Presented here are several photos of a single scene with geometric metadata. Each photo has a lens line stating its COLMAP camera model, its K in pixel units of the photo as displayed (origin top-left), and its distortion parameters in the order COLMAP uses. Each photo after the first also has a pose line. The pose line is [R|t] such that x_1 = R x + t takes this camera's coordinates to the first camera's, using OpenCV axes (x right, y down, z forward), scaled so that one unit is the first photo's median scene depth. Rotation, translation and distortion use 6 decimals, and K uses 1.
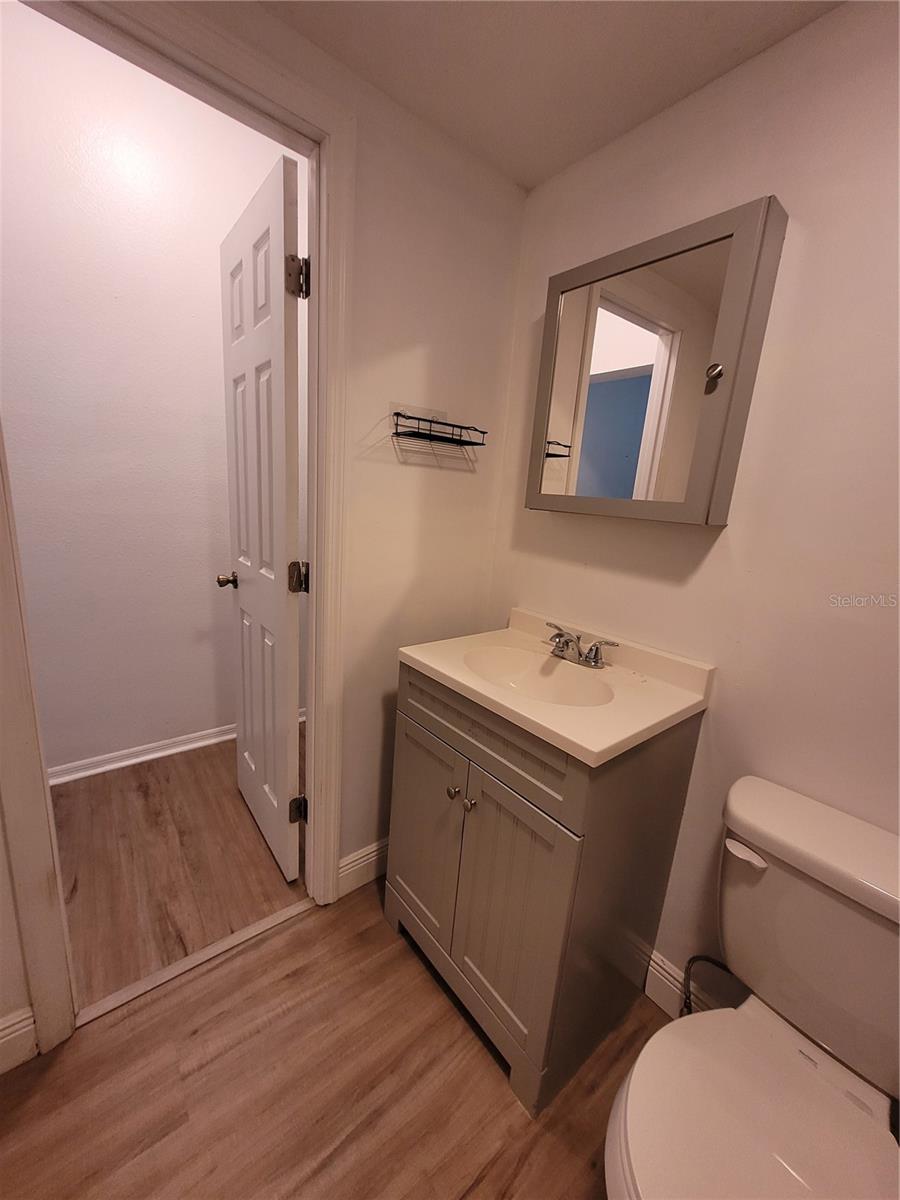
lens RADIAL K [[466.3, 0, 440.7], [0, 466.3, 595.5], [0, 0, 1]] dist [0.011443, -0.003544]
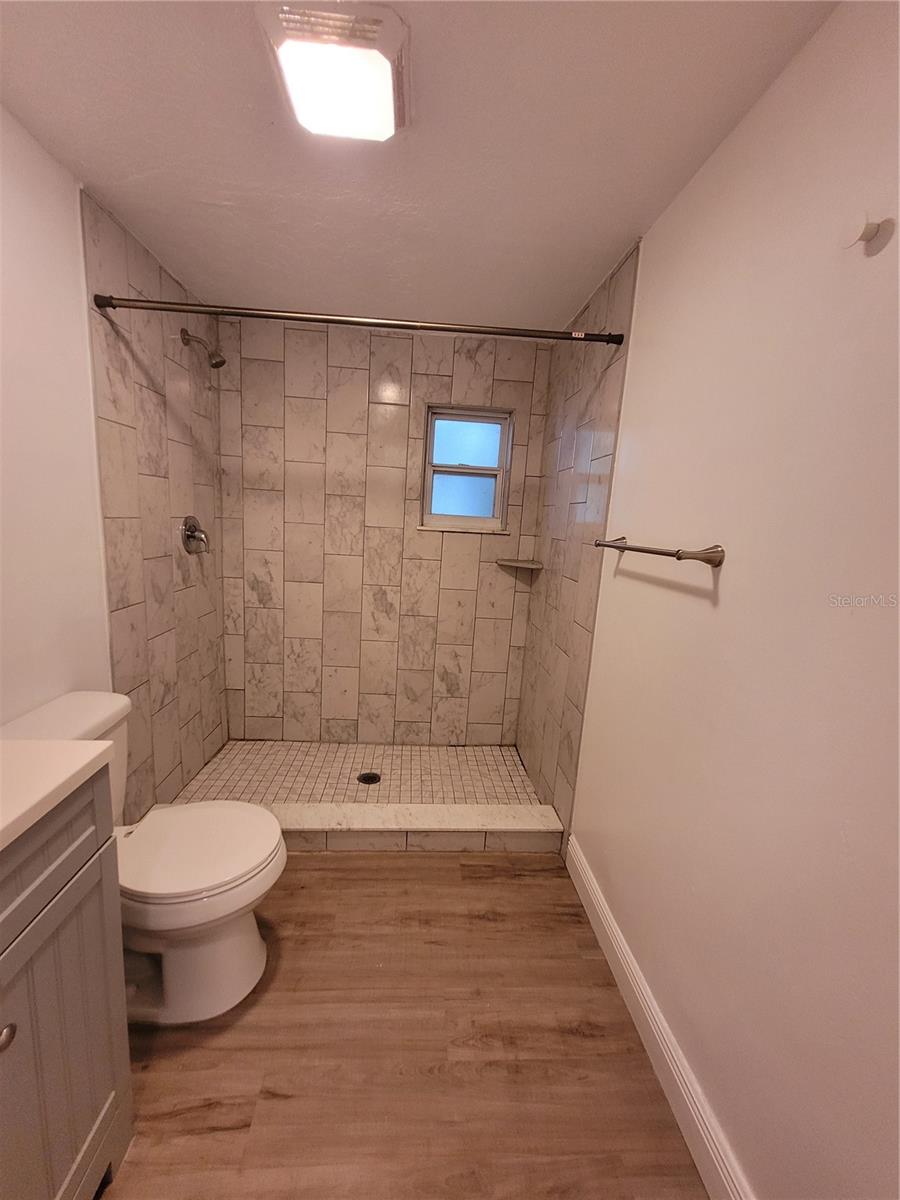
lens RADIAL K [[466.3, 0, 440.7], [0, 466.3, 595.5], [0, 0, 1]] dist [0.011443, -0.003544]
pose [[-0.811881, -0.212589, 0.543742, -0.579066], [0.010098, 0.926095, 0.377156, -0.269890], [-0.583736, 0.311697, -0.749732, 0.953472]]
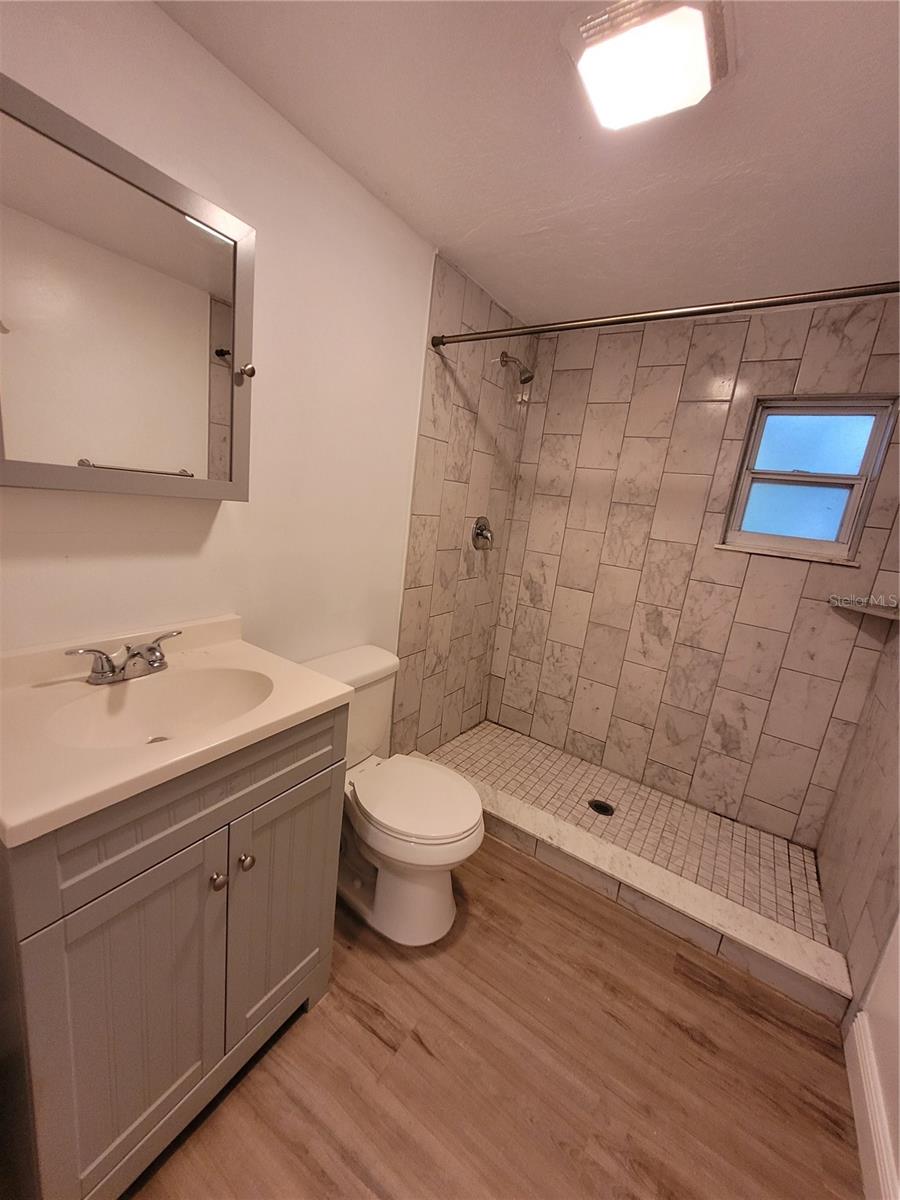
lens RADIAL K [[466.3, 0, 440.7], [0, 466.3, 595.5], [0, 0, 1]] dist [0.011443, -0.003544]
pose [[-0.286538, -0.304215, 0.908487, -0.668241], [0.077994, 0.937694, 0.338595, -0.266596], [-0.954889, 0.167877, -0.244958, 0.794390]]
